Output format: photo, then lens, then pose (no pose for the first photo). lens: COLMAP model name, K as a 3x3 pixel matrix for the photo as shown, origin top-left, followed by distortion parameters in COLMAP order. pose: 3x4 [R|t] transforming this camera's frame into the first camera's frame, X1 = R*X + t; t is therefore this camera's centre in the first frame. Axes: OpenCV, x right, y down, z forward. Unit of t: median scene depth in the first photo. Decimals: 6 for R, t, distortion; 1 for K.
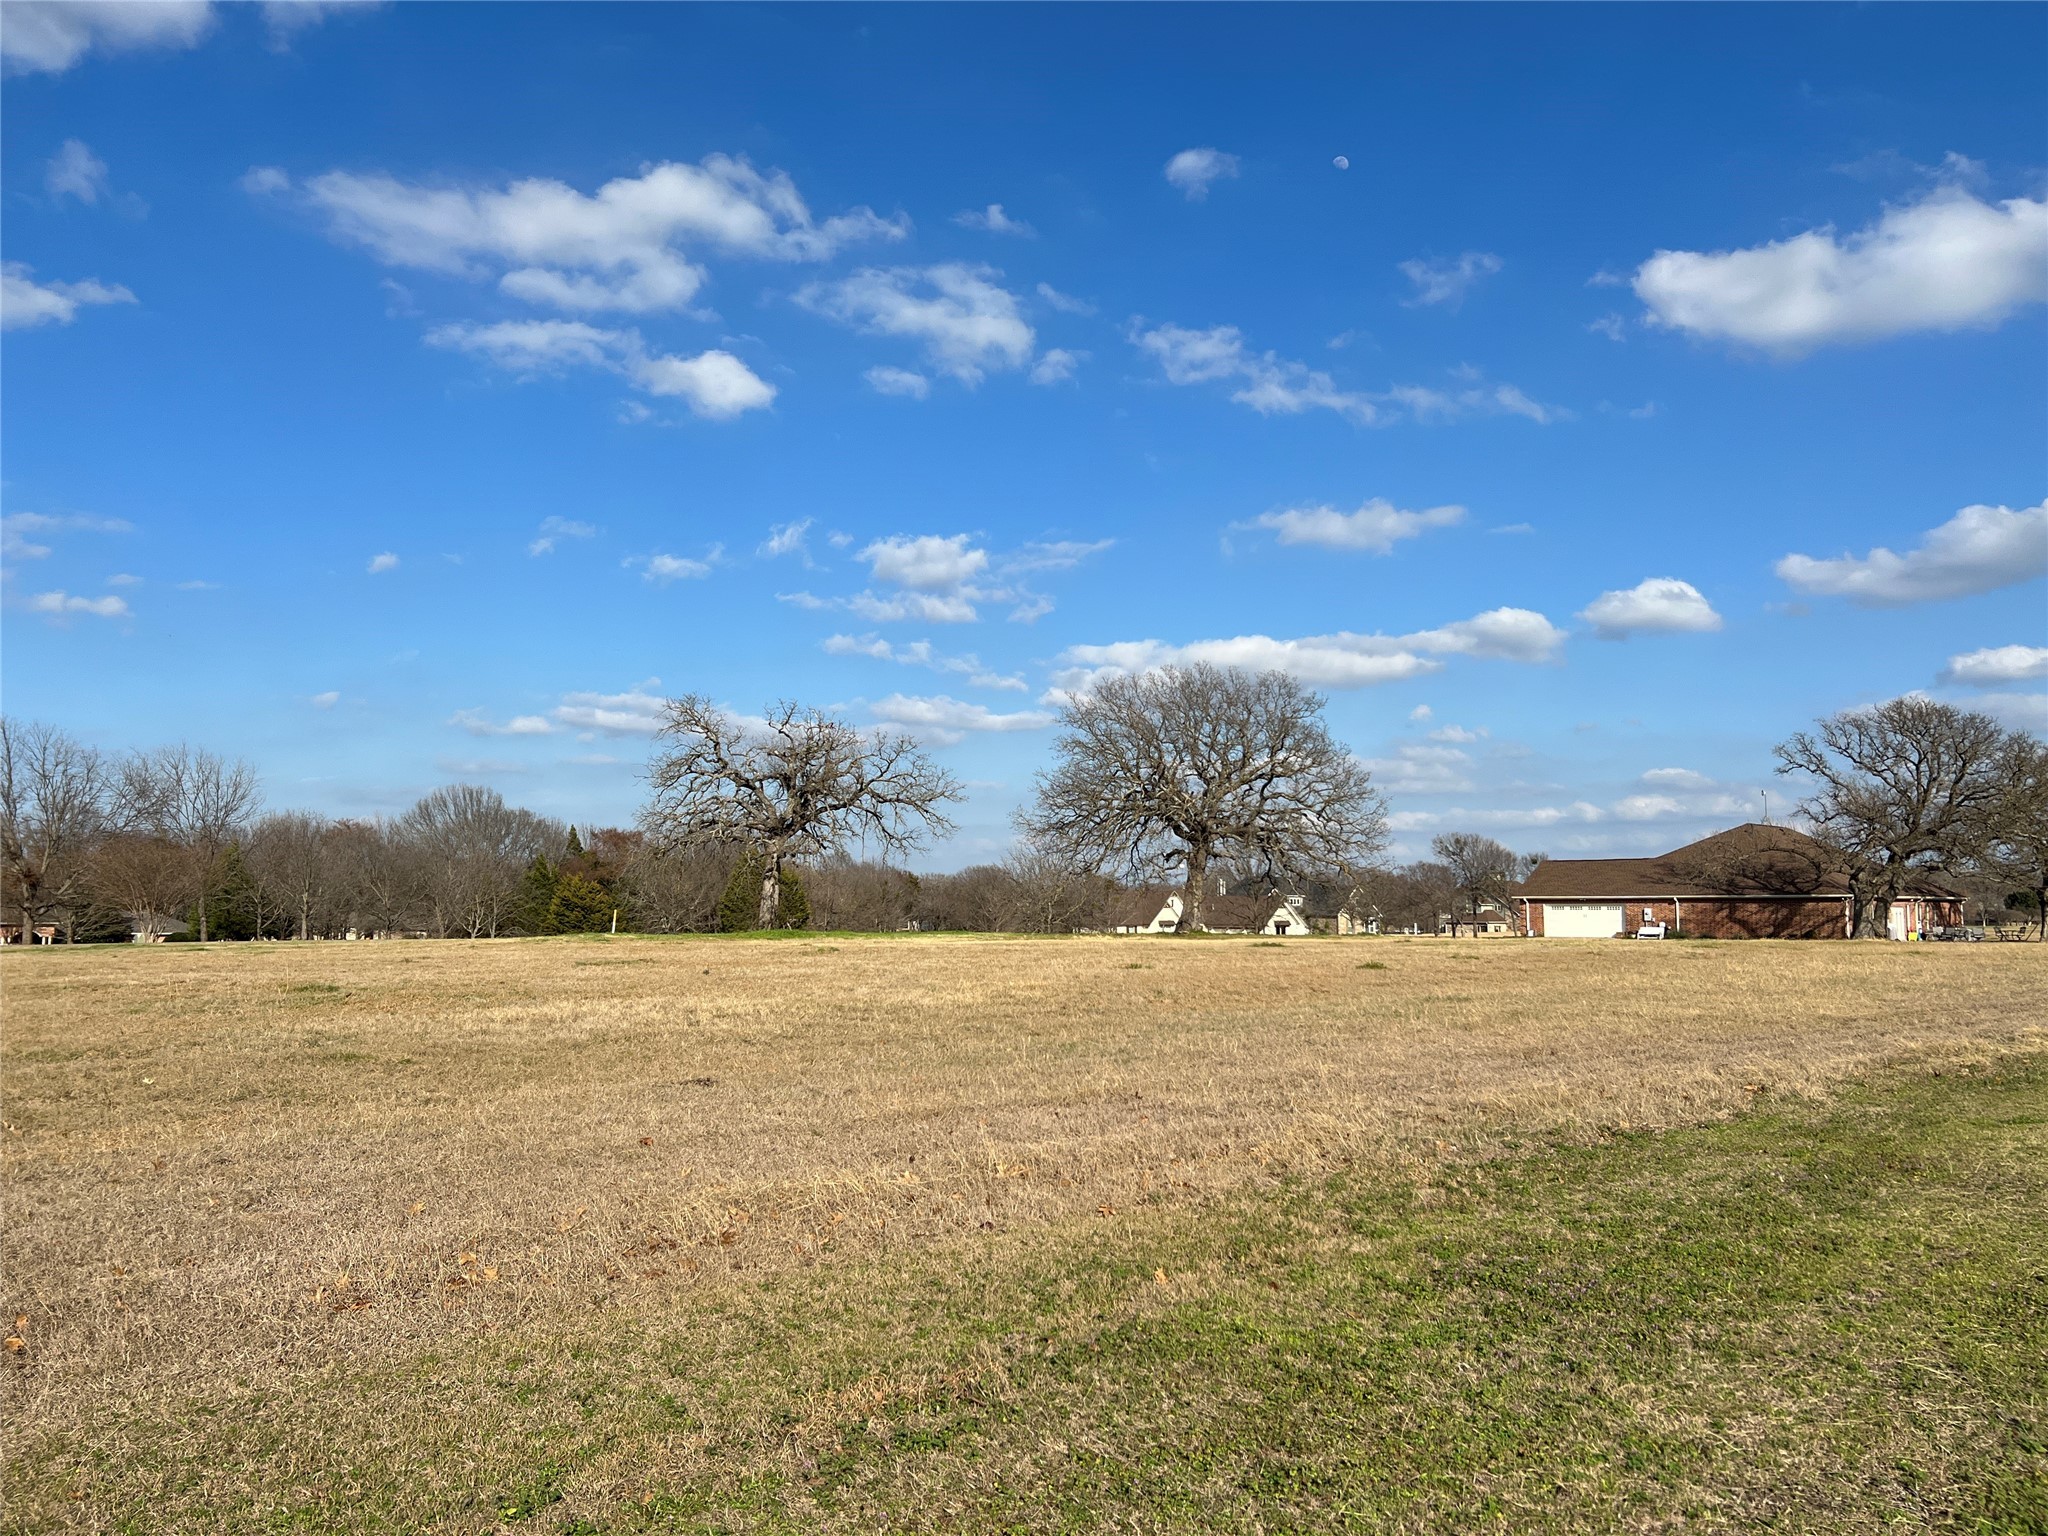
lens RADIAL K [[1516.1, 0, 1060.7], [0, 1516.1, 787.8], [0, 0, 1]] dist [0.063052, -0.067950]
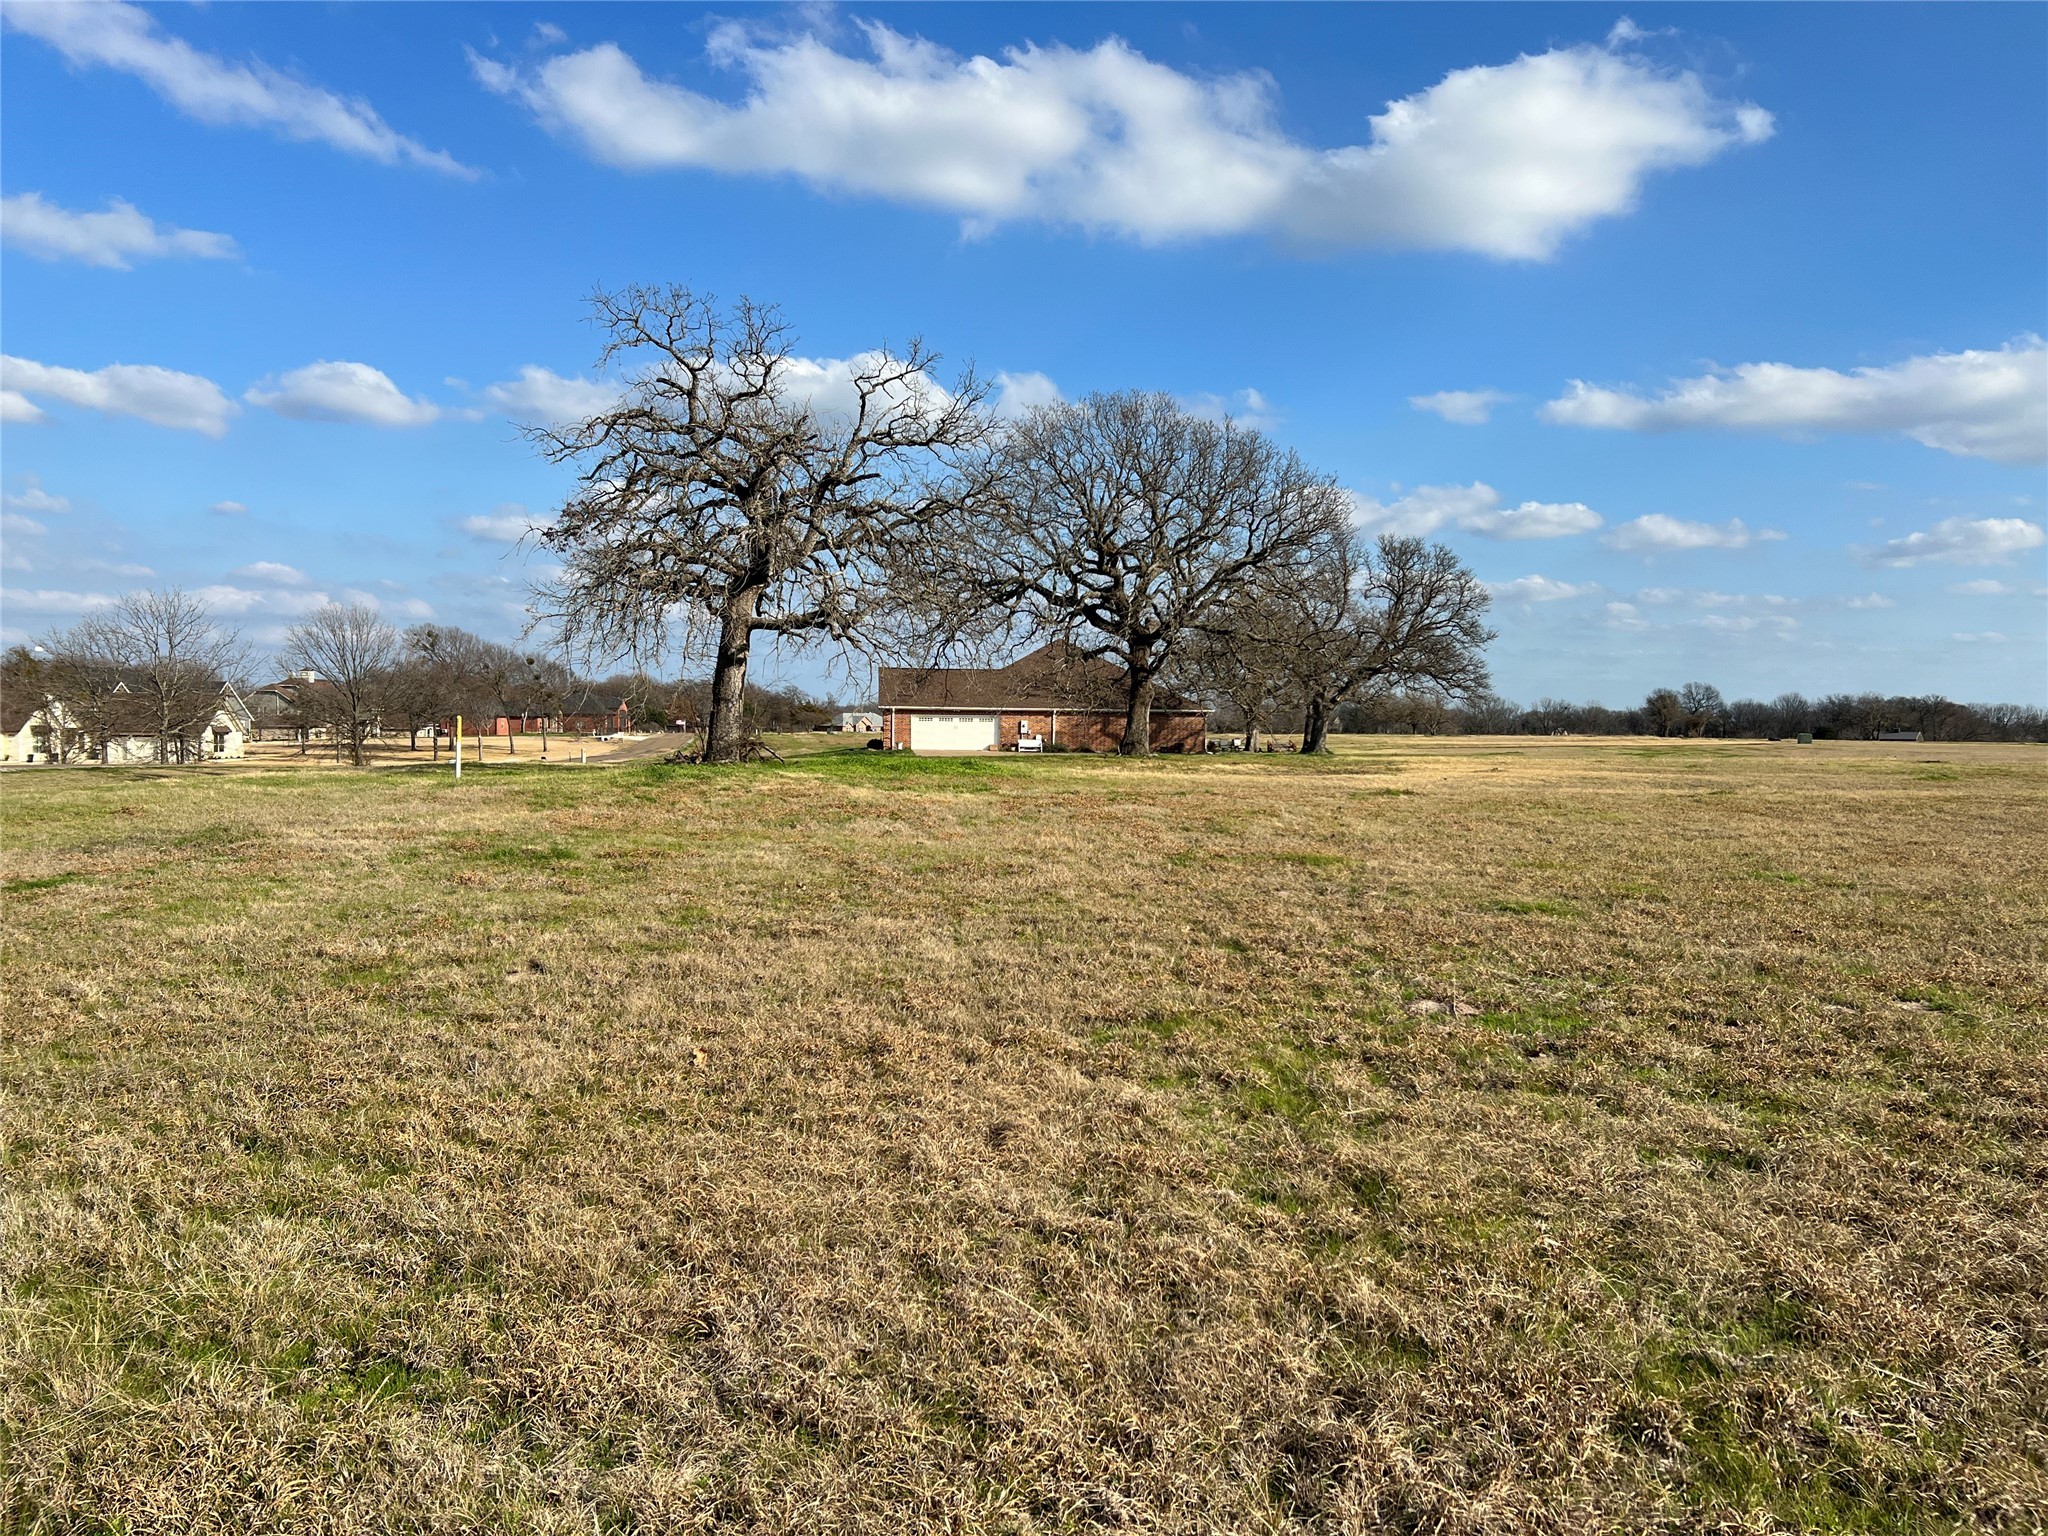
lens RADIAL K [[1516.1, 0, 1042.1], [0, 1516.1, 764.6], [0, 0, 1]] dist [0.063052, -0.067950]
pose [[0.668463, -0.010479, 0.743672, -0.326304], [-0.073030, 0.994144, 0.079653, 0.026400], [-0.740151, -0.107555, 0.663783, 0.318167]]
